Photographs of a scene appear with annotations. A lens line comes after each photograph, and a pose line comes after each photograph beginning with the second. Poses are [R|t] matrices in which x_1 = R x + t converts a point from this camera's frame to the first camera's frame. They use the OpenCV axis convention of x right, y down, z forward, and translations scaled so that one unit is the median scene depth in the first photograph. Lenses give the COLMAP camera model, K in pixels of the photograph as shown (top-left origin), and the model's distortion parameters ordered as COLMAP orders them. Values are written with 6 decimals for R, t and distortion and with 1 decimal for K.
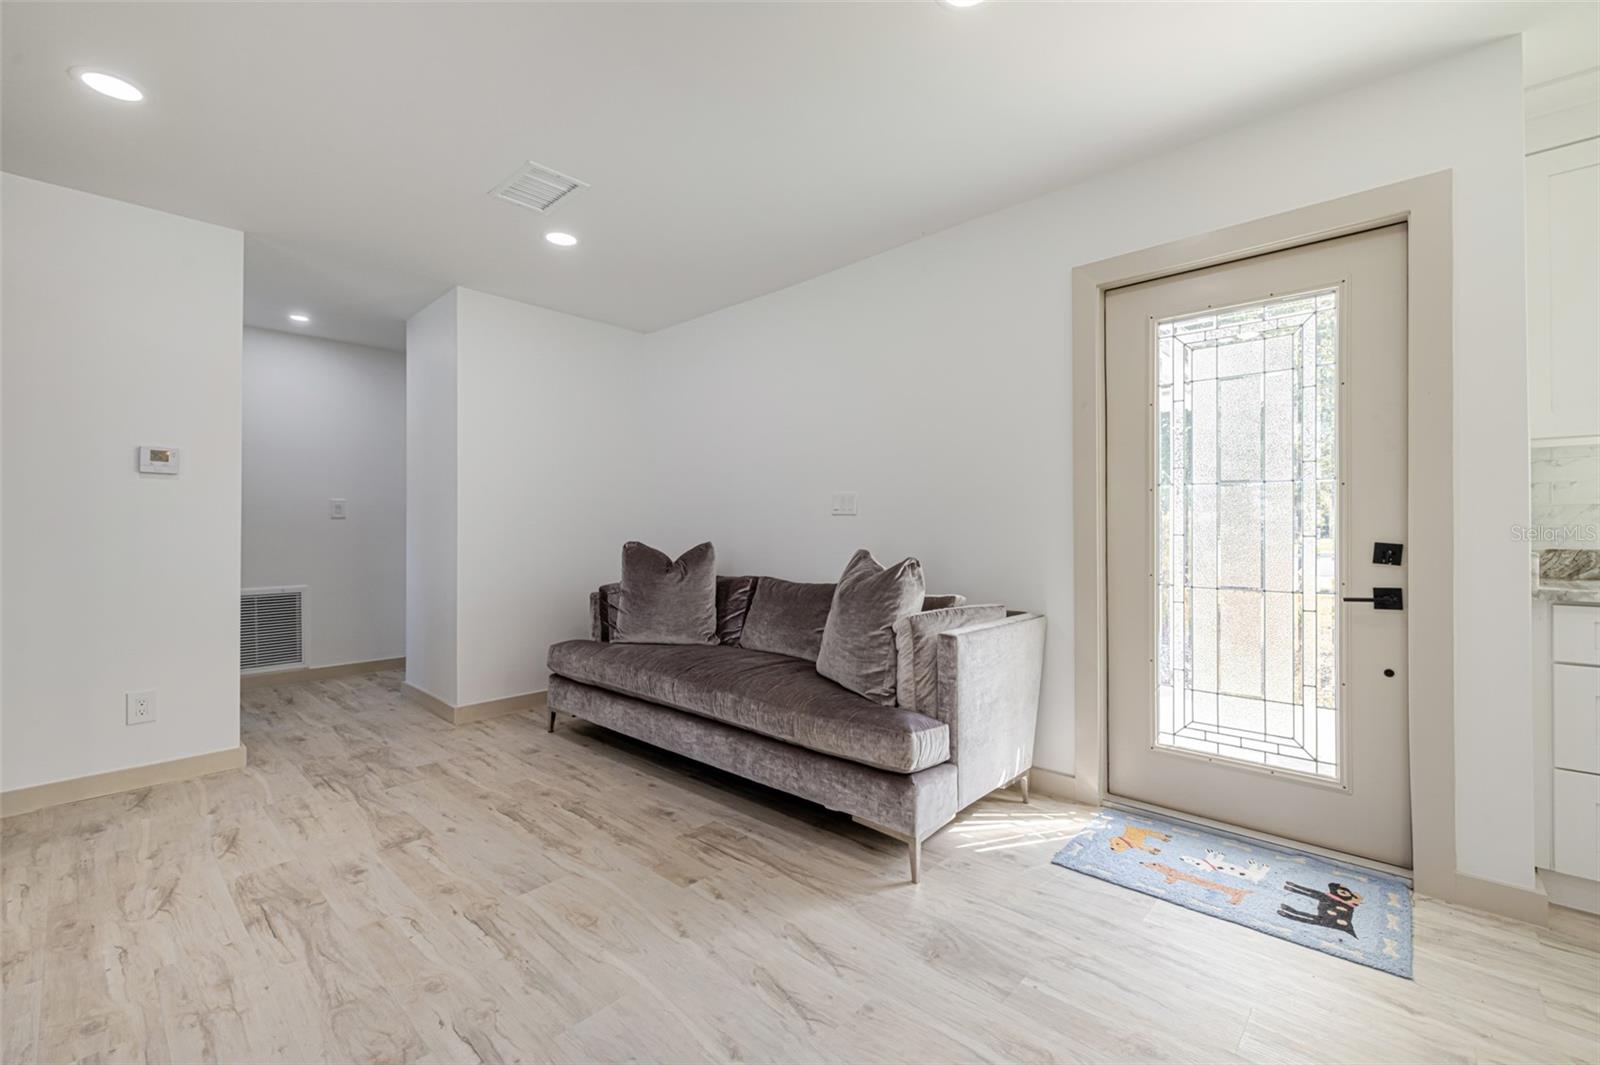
lens RADIAL K [[670.4, 0, 796.7], [0, 670.4, 523.5], [0, 0, 1]] dist [0.000350, 0.000132]
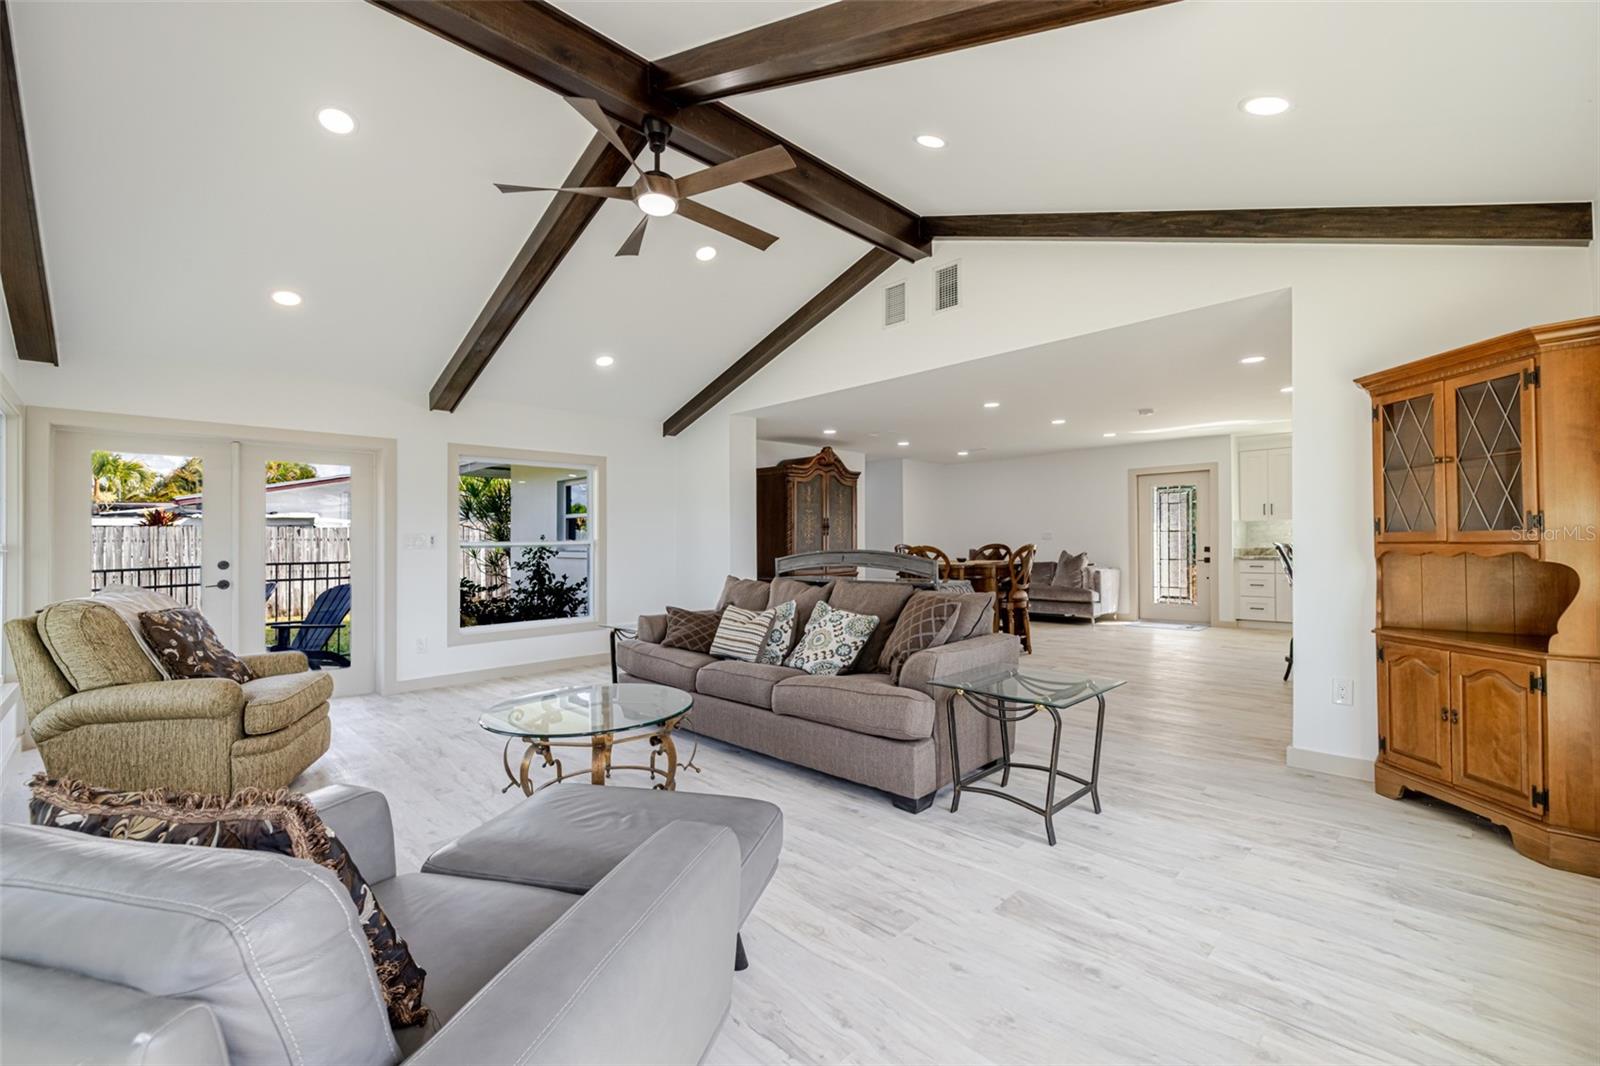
lens RADIAL K [[688.7, 0, 800.0], [0, 688.7, 533.0], [0, 0, 1]] dist [0.000358, 0.000029]
pose [[0.999437, -0.008916, -0.032358, -1.192571], [0.008683, 0.999935, -0.007352, -0.038331], [0.032421, 0.007067, 0.999449, -2.665693]]
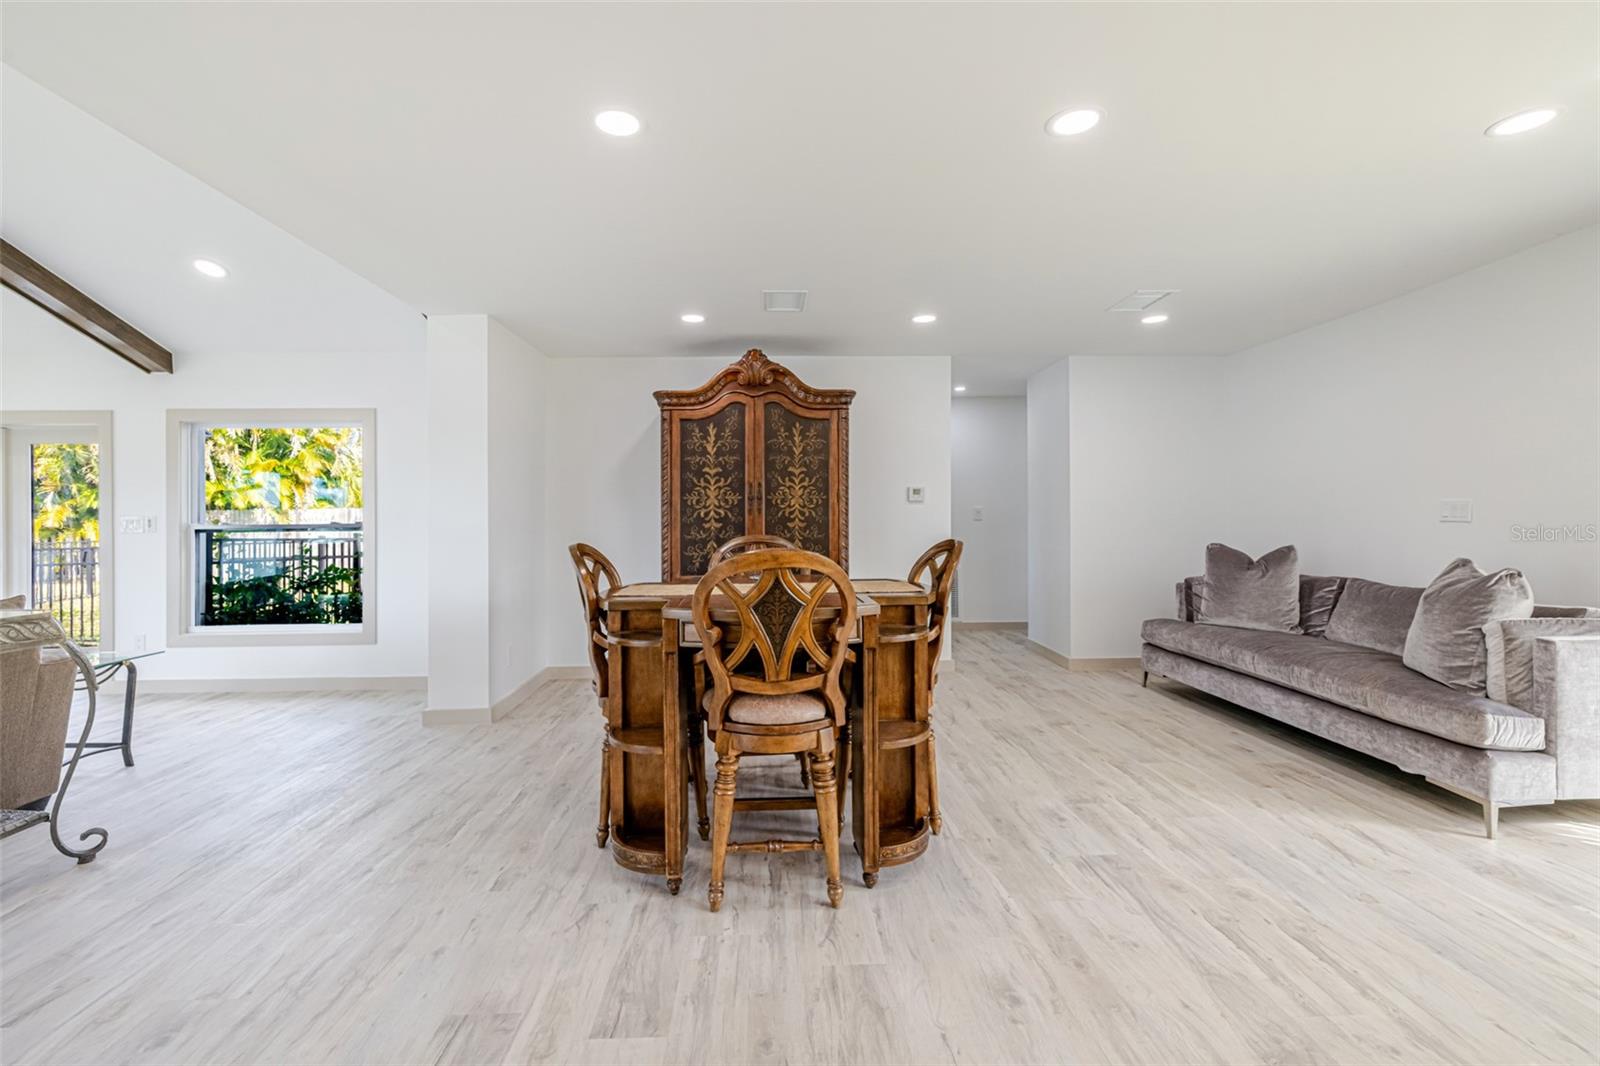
lens RADIAL K [[670.4, 0, 796.7], [0, 670.4, 524.0], [0, 0, 1]] dist [0.000350, 0.000132]
pose [[0.705052, 0.001895, -0.709153, 0.117667], [0.011450, 0.999836, 0.014056, -0.047171], [0.709063, -0.018030, 0.704915, -0.562447]]
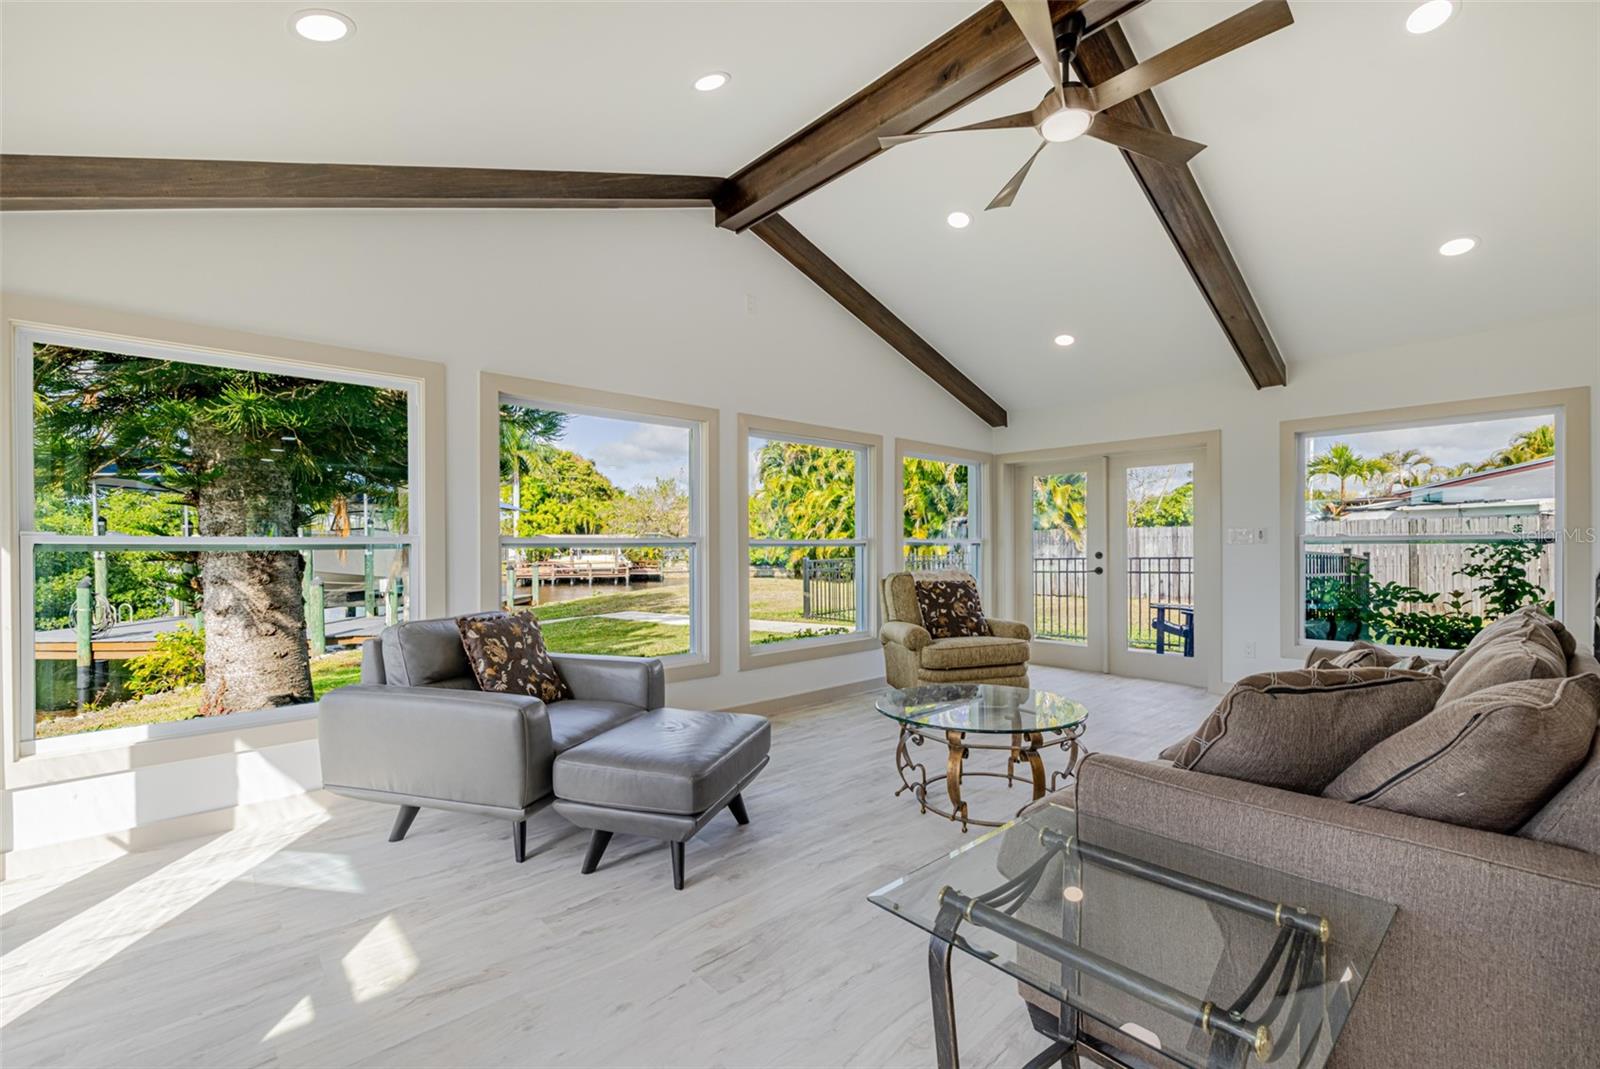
lens RADIAL K [[686.5, 0, 800.0], [0, 686.5, 534.5], [0, 0, 1]] dist [0.000445, 0.000053]
pose [[-0.094525, -0.014235, -0.995421, -0.367398], [0.010804, 0.999824, -0.015324, -0.025278], [0.995464, -0.012203, -0.094355, -1.641471]]
